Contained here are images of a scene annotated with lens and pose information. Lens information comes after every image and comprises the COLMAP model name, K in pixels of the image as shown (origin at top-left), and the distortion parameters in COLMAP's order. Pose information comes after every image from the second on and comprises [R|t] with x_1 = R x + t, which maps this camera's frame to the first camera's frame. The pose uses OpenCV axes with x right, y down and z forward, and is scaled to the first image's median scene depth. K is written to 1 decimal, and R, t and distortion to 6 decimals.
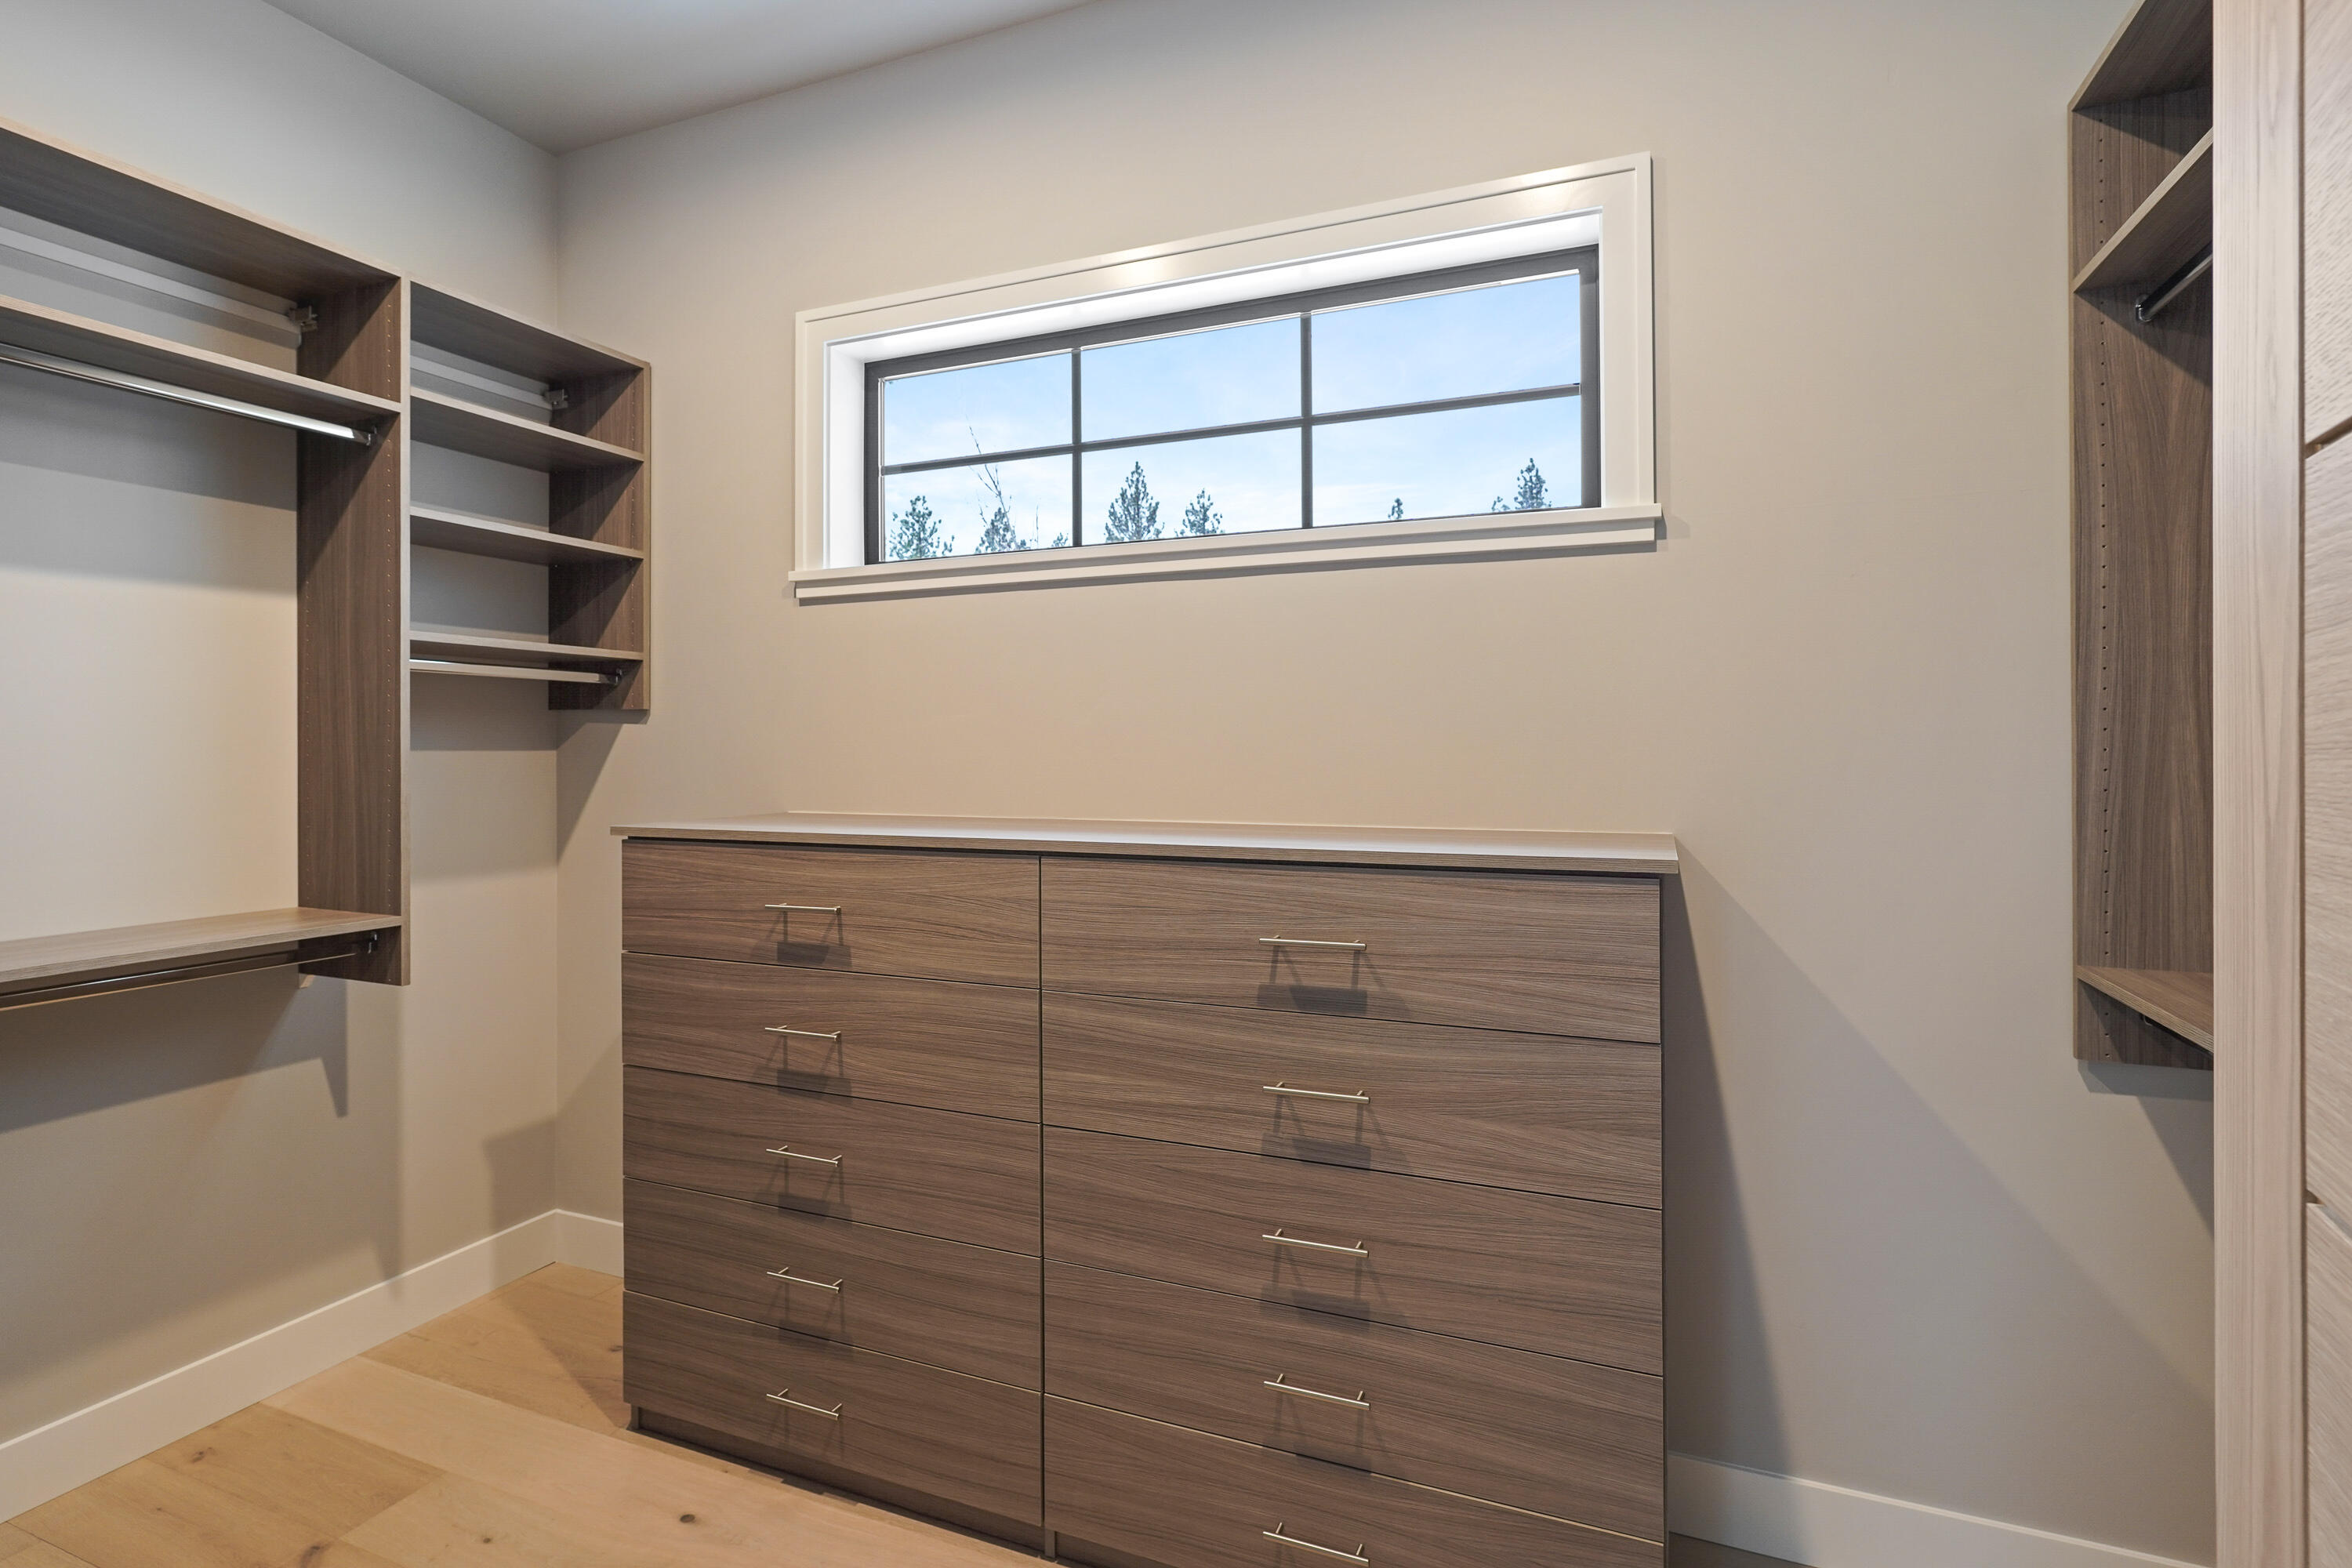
lens RADIAL K [[1133.4, 0, 1173.4], [0, 1133.4, 780.9], [0, 0, 1]] dist [-0.009500, 0.003685]
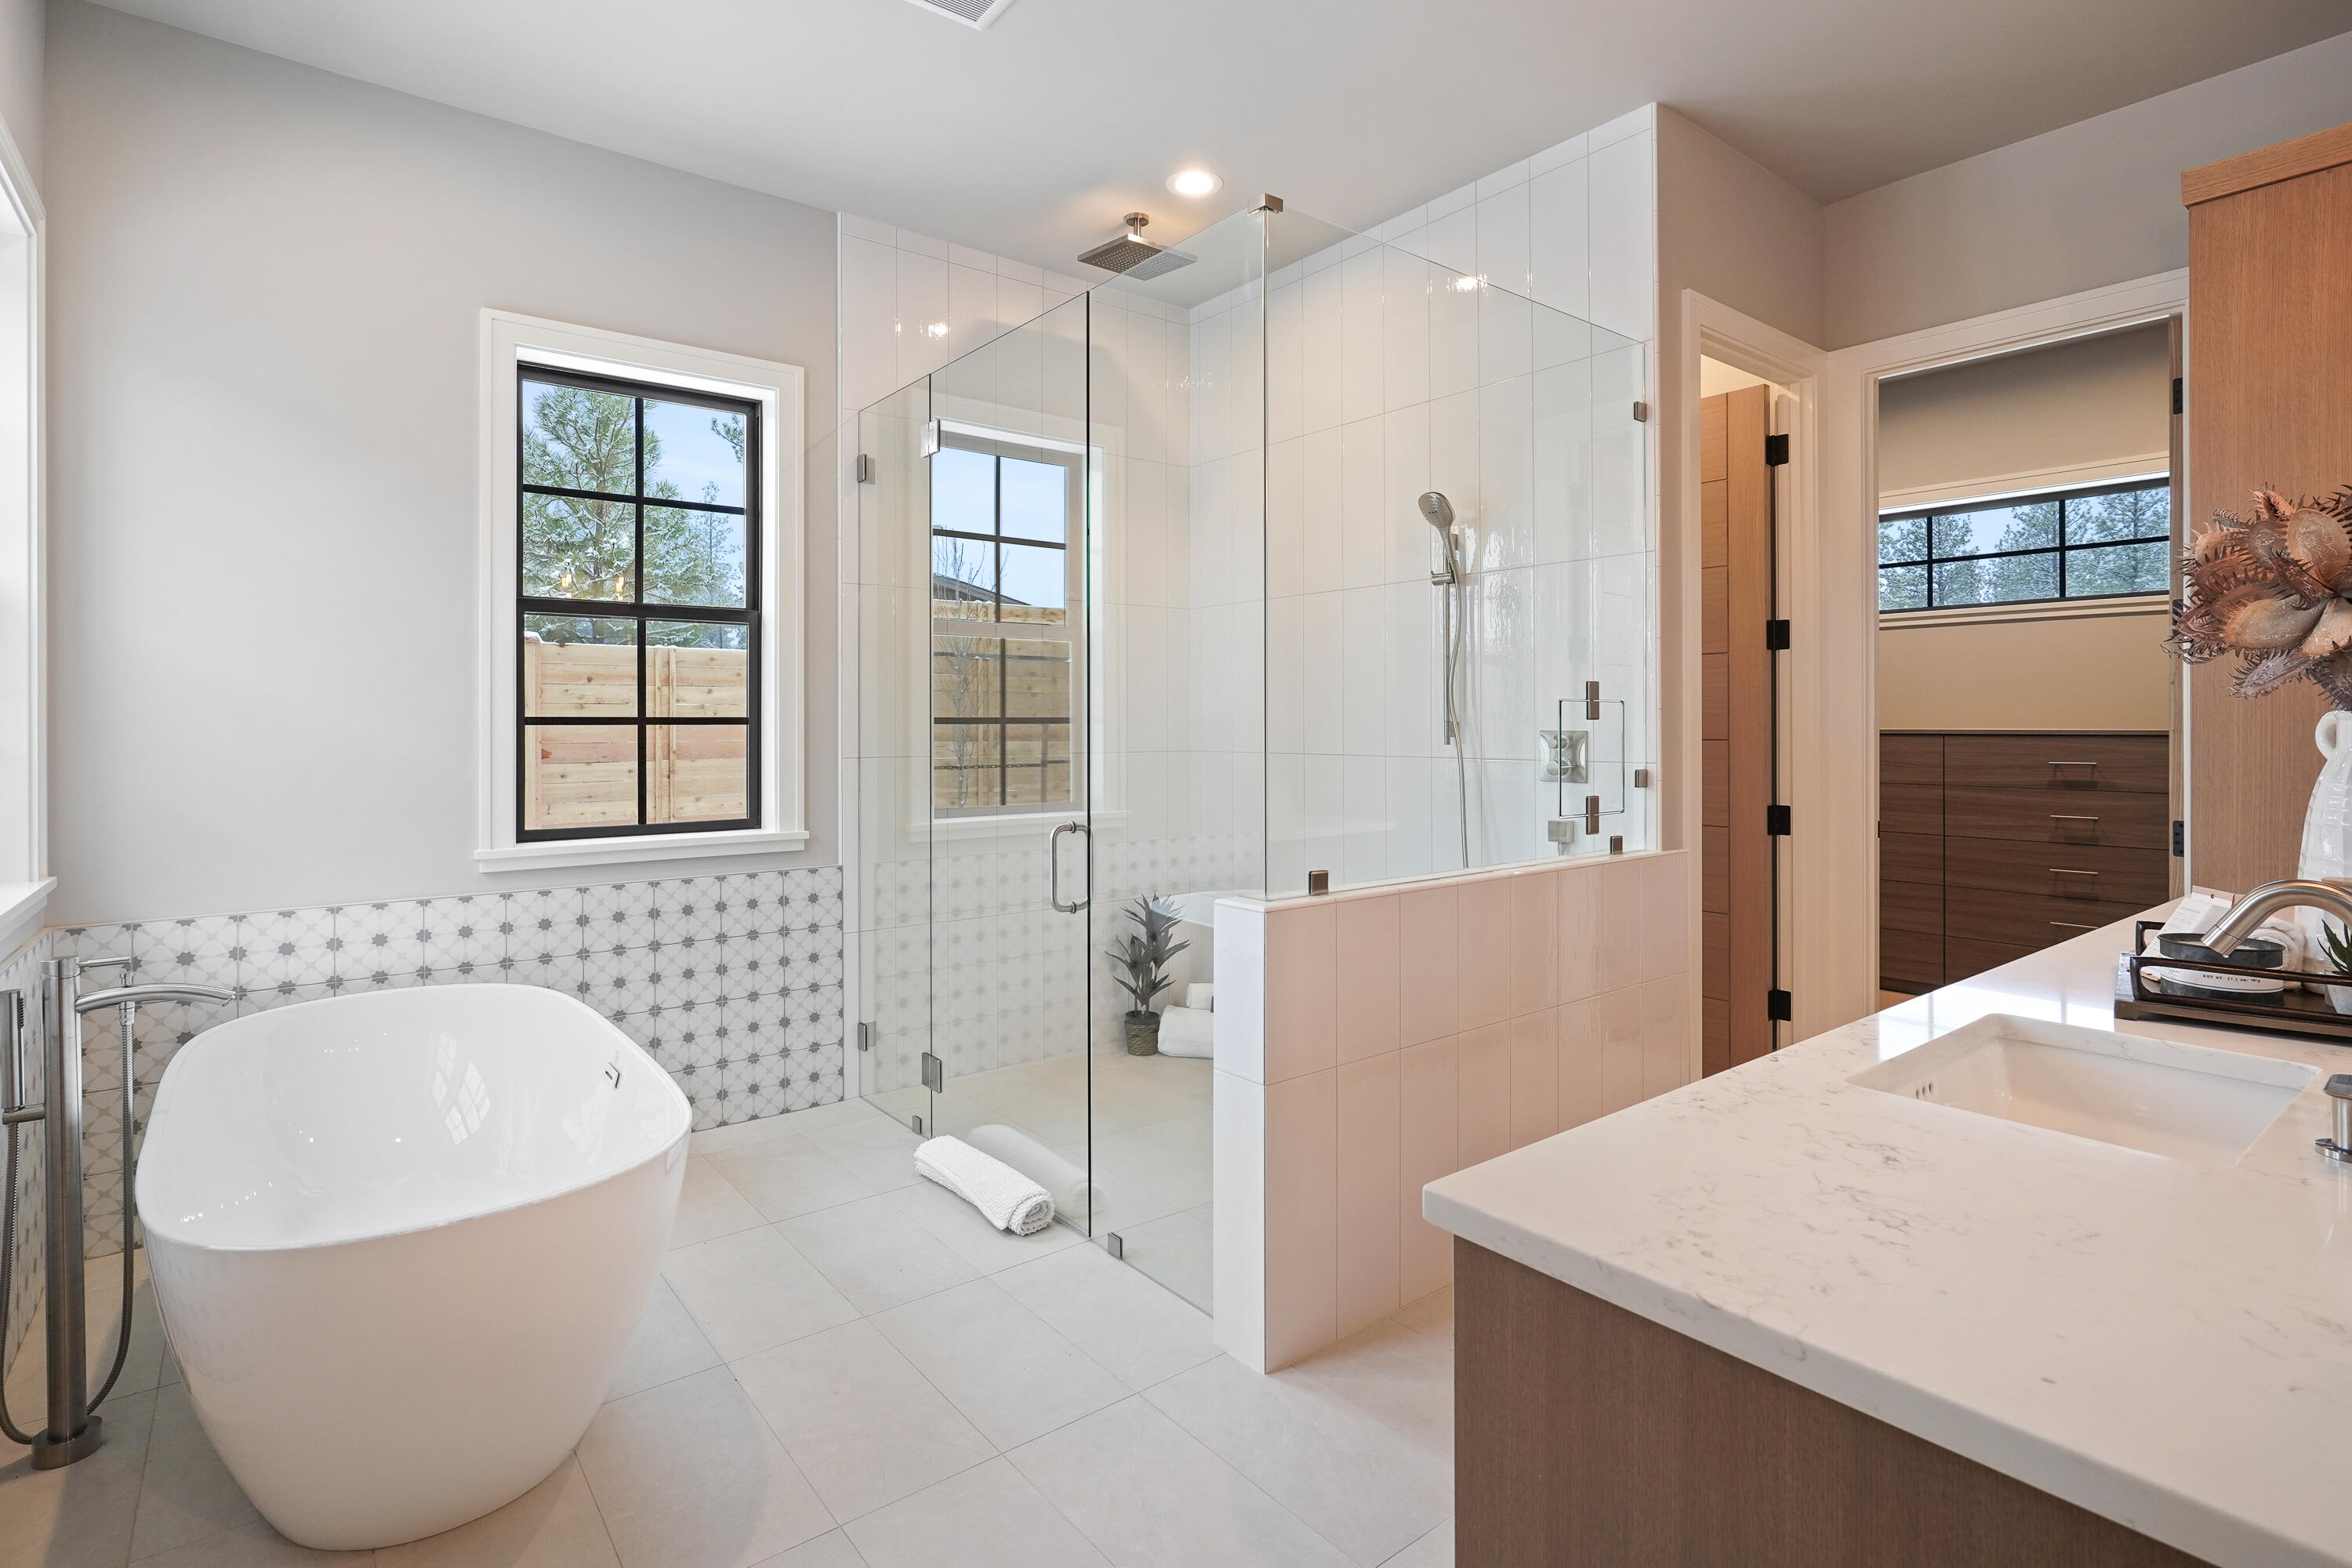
lens RADIAL K [[1133.4, 0, 1194.0], [0, 1133.4, 727.4], [0, 0, 1]] dist [-0.009500, 0.003685]
pose [[0.880214, -0.000782, -0.474576, -0.443902], [0.004830, 0.999962, 0.007310, 0.021162], [0.474552, -0.008726, 0.880184, -2.371153]]
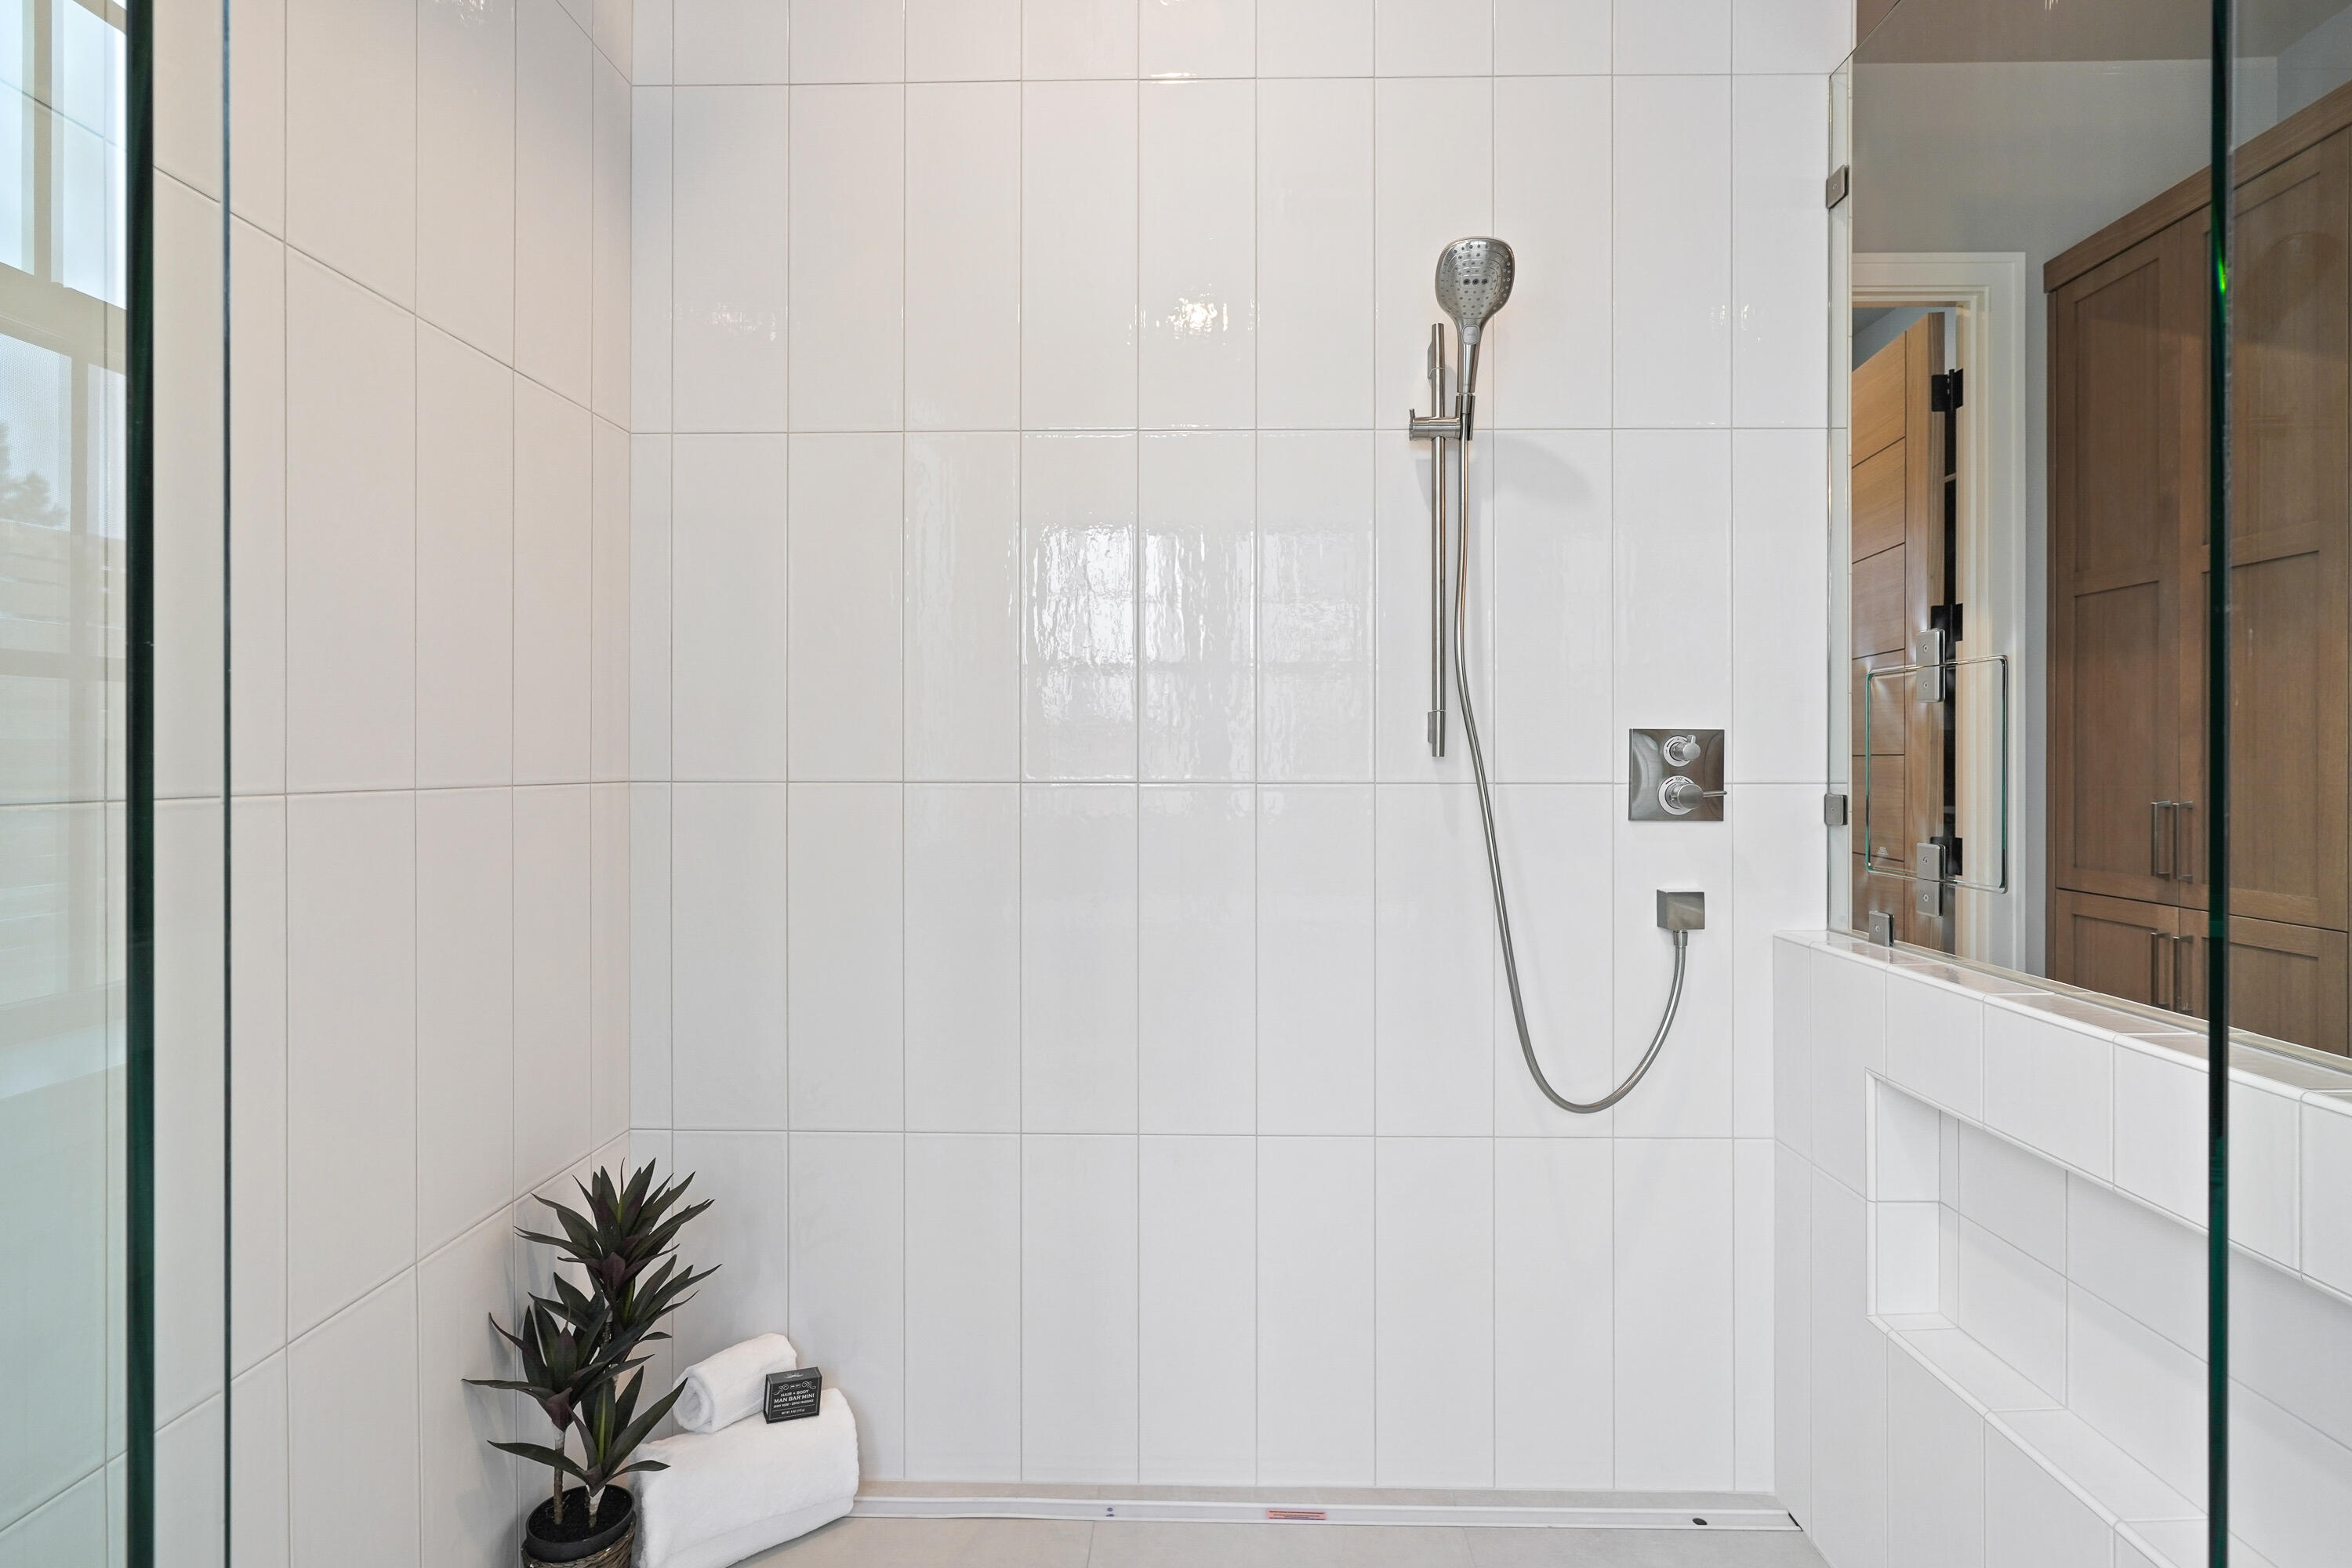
lens RADIAL K [[1133.4, 0, 1180.4], [0, 1133.4, 759.3], [0, 0, 1]] dist [-0.009500, 0.003685]
pose [[0.933399, 0.000674, 0.358839, -1.577910], [-0.005025, 0.999925, 0.011193, 0.059737], [-0.358805, -0.012251, 0.933332, -1.263432]]
